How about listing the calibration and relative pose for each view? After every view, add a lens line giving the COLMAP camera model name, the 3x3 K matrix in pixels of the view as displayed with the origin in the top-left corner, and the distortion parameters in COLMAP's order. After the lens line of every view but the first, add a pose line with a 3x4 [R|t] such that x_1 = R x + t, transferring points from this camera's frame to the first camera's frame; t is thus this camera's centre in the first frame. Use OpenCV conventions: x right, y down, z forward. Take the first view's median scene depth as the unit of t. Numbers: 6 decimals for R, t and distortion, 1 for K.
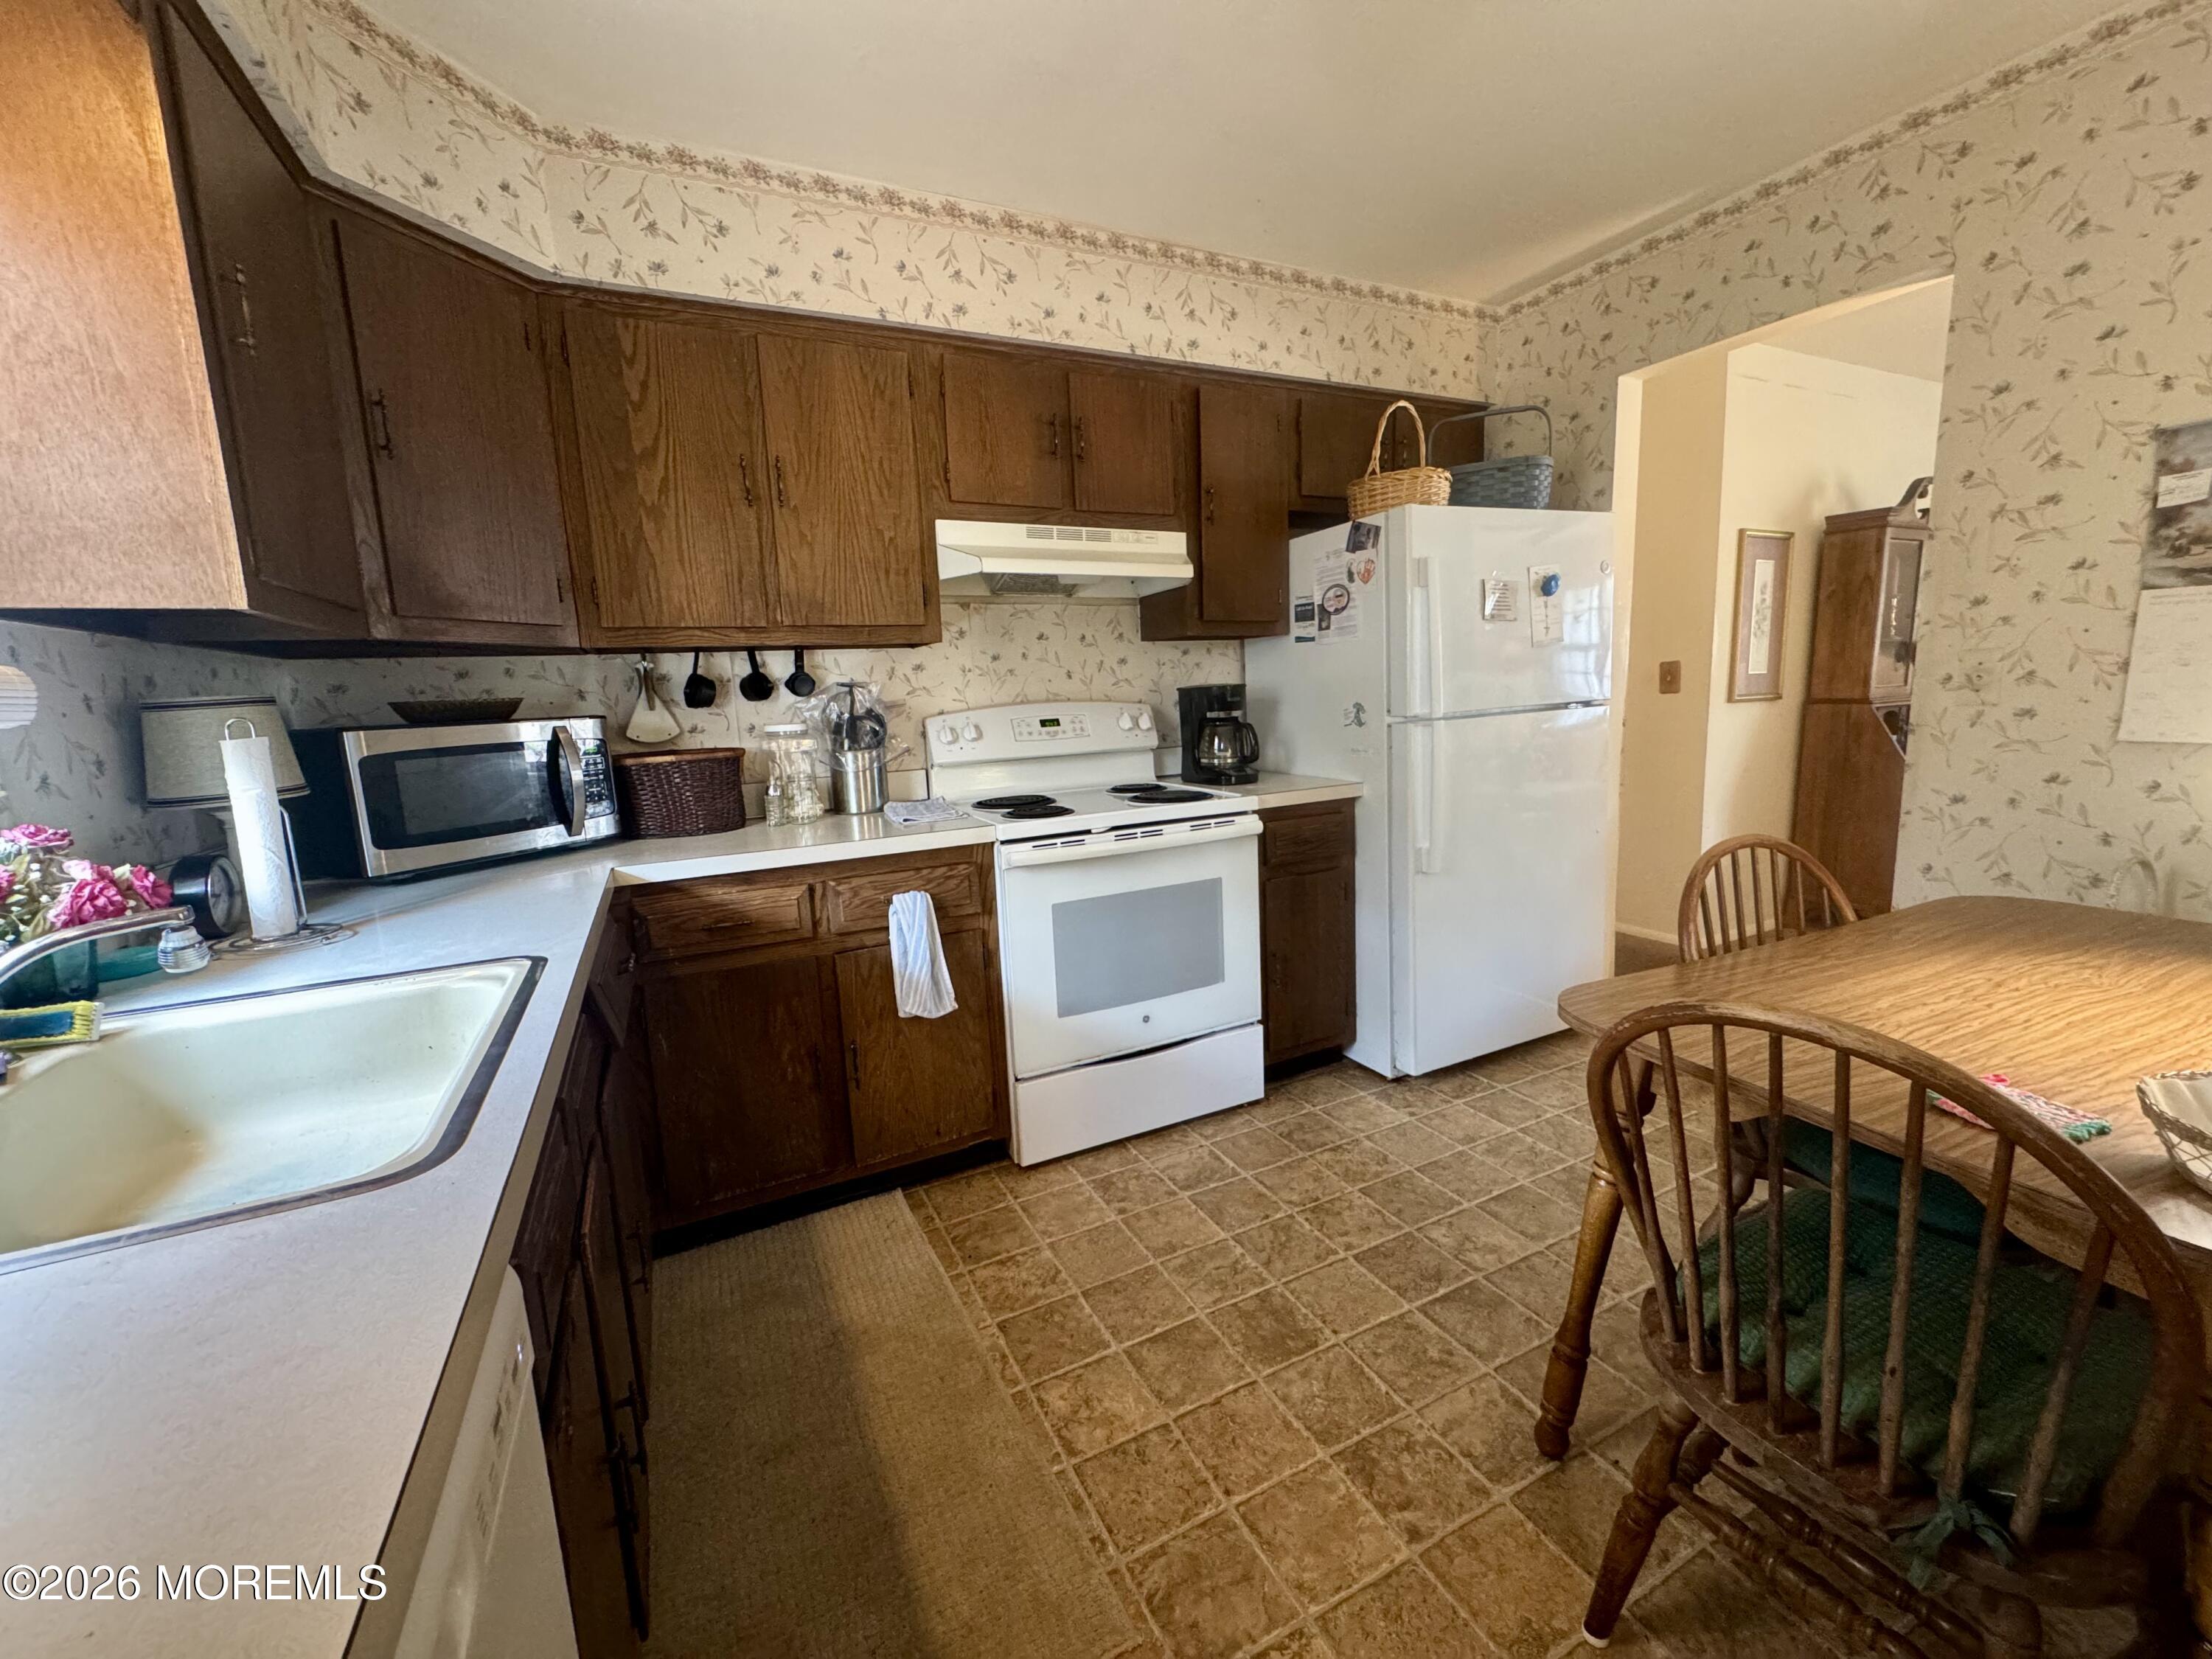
lens RADIAL K [[888.4, 0, 1103.7], [0, 888.4, 826.7], [0, 0, 1]] dist [-0.001942, -0.000133]
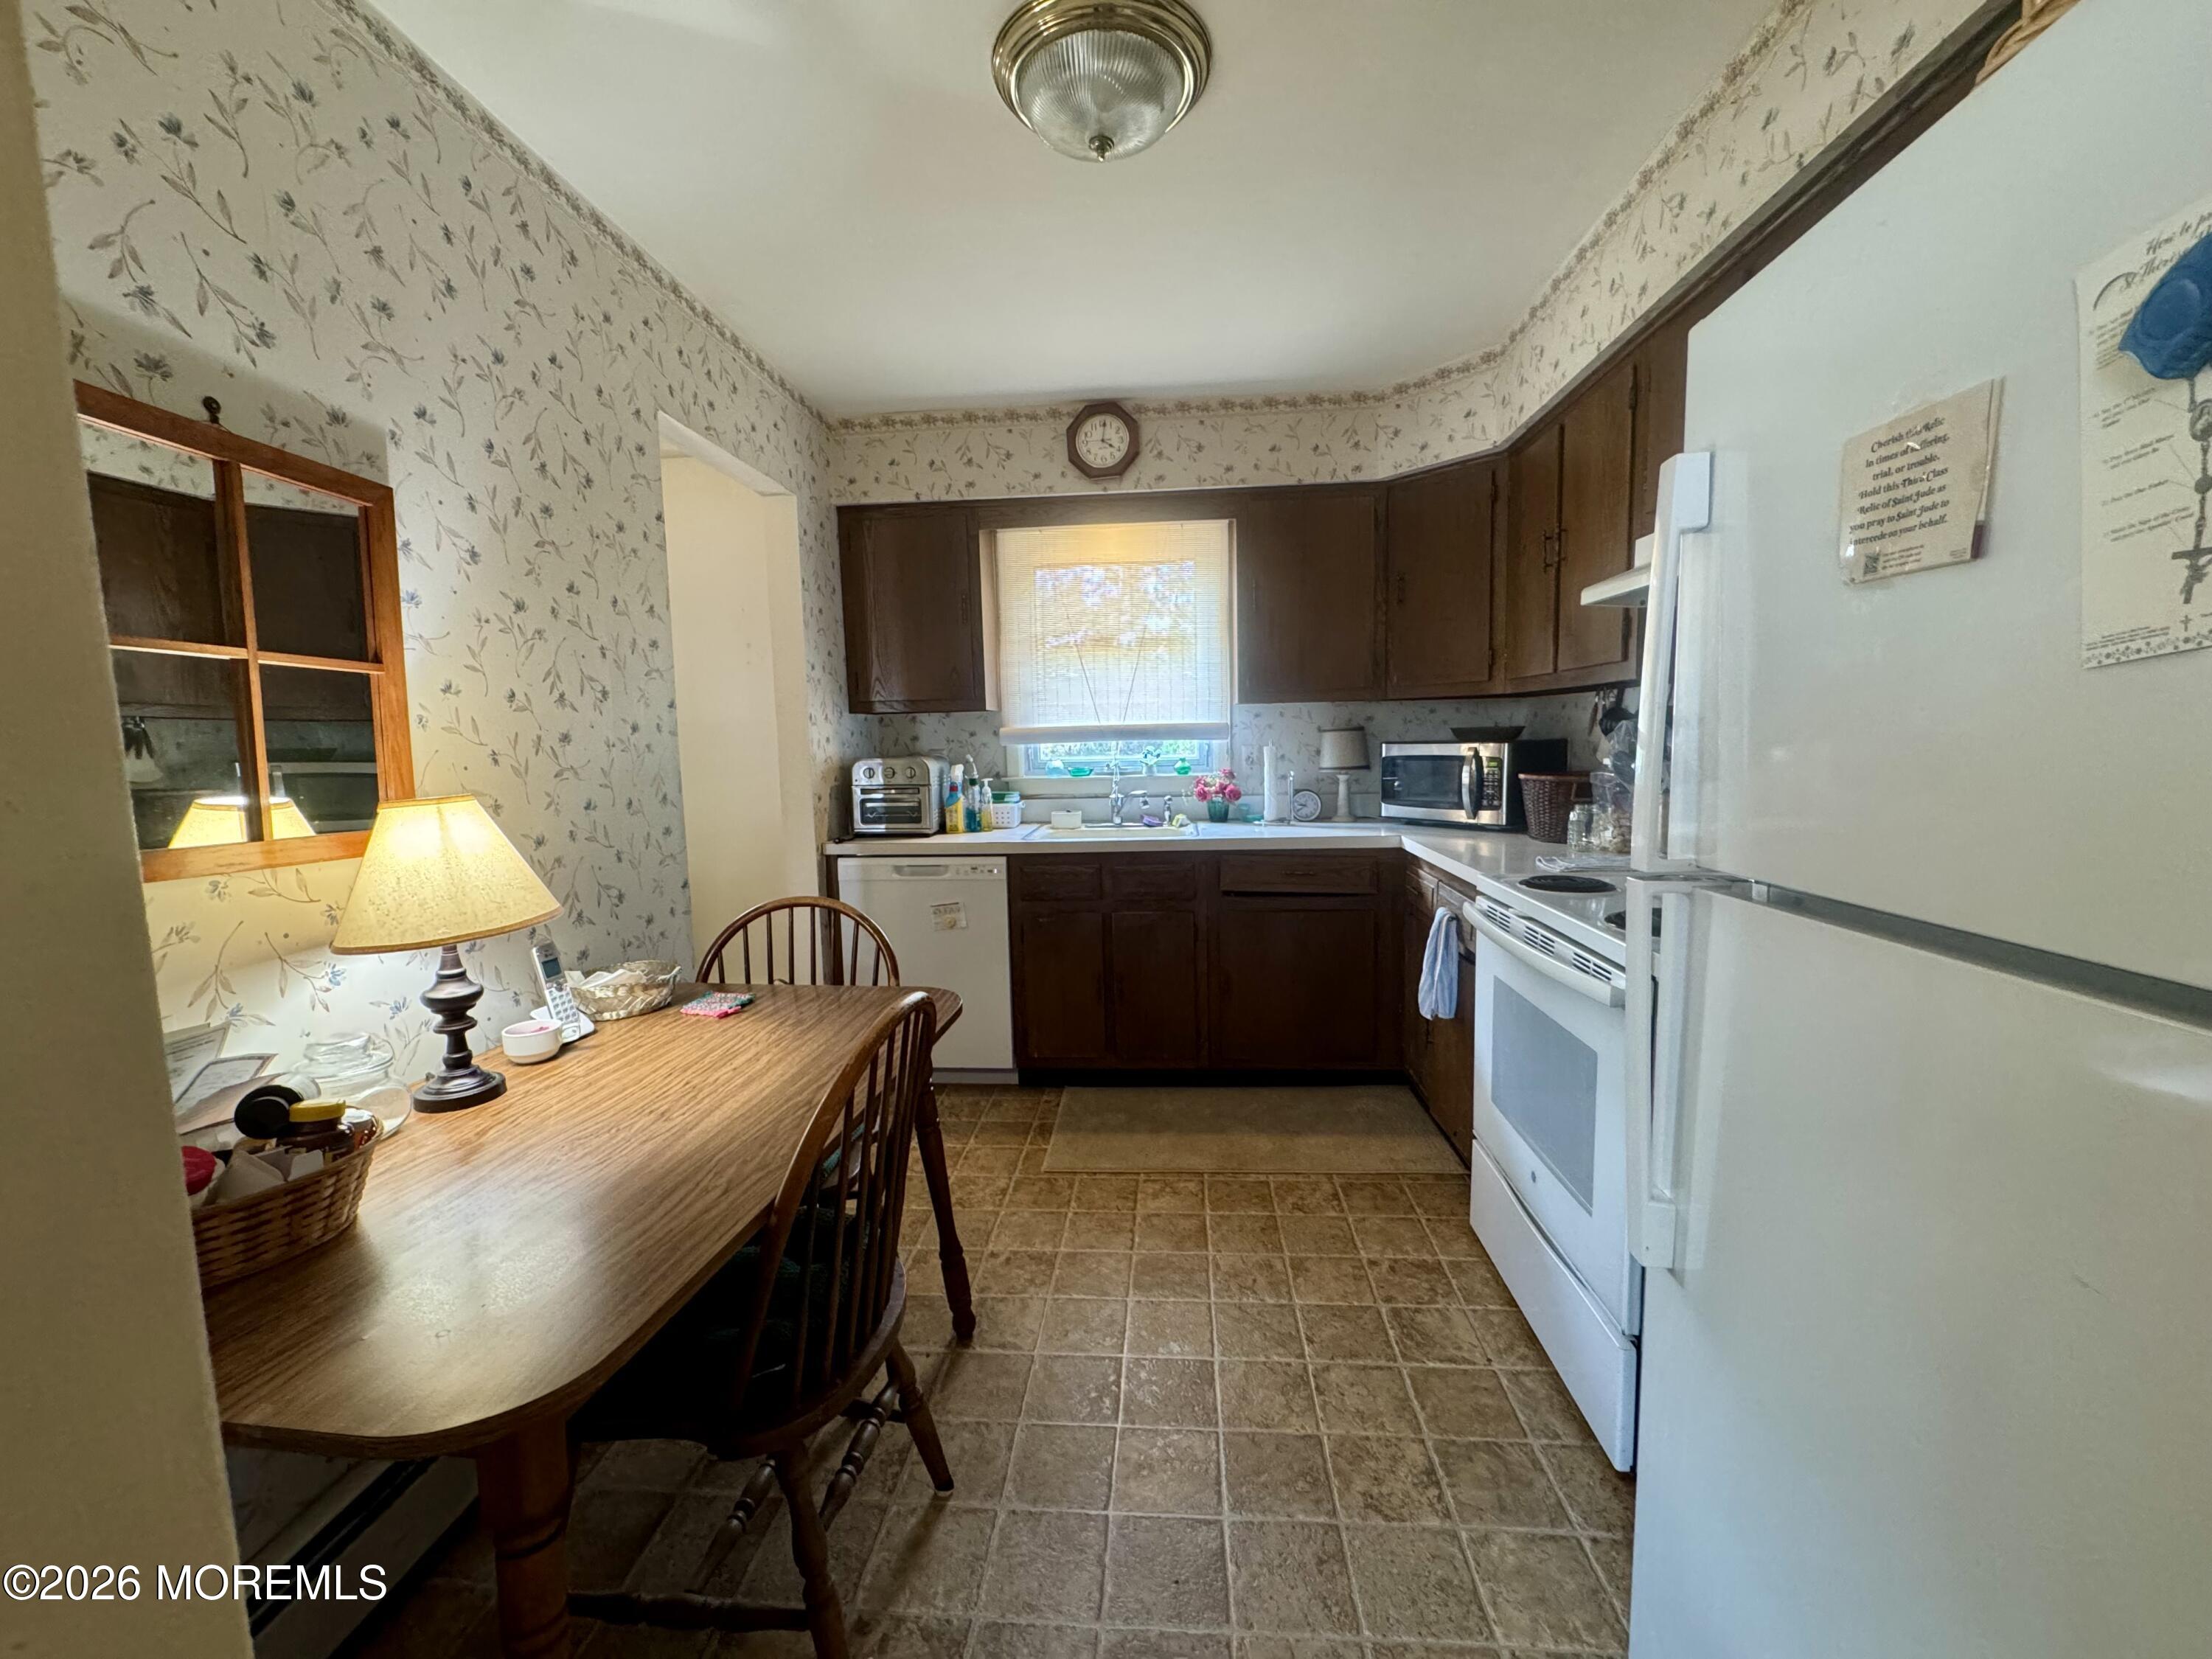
lens RADIAL K [[888.4, 0, 1103.7], [0, 888.4, 826.7], [0, 0, 1]] dist [-0.001942, -0.000133]
pose [[-0.515757, 0.144028, -0.844542, 1.447550], [-0.084955, 0.972312, 0.217699, -0.364562], [0.852513, 0.184028, -0.489240, 1.725254]]
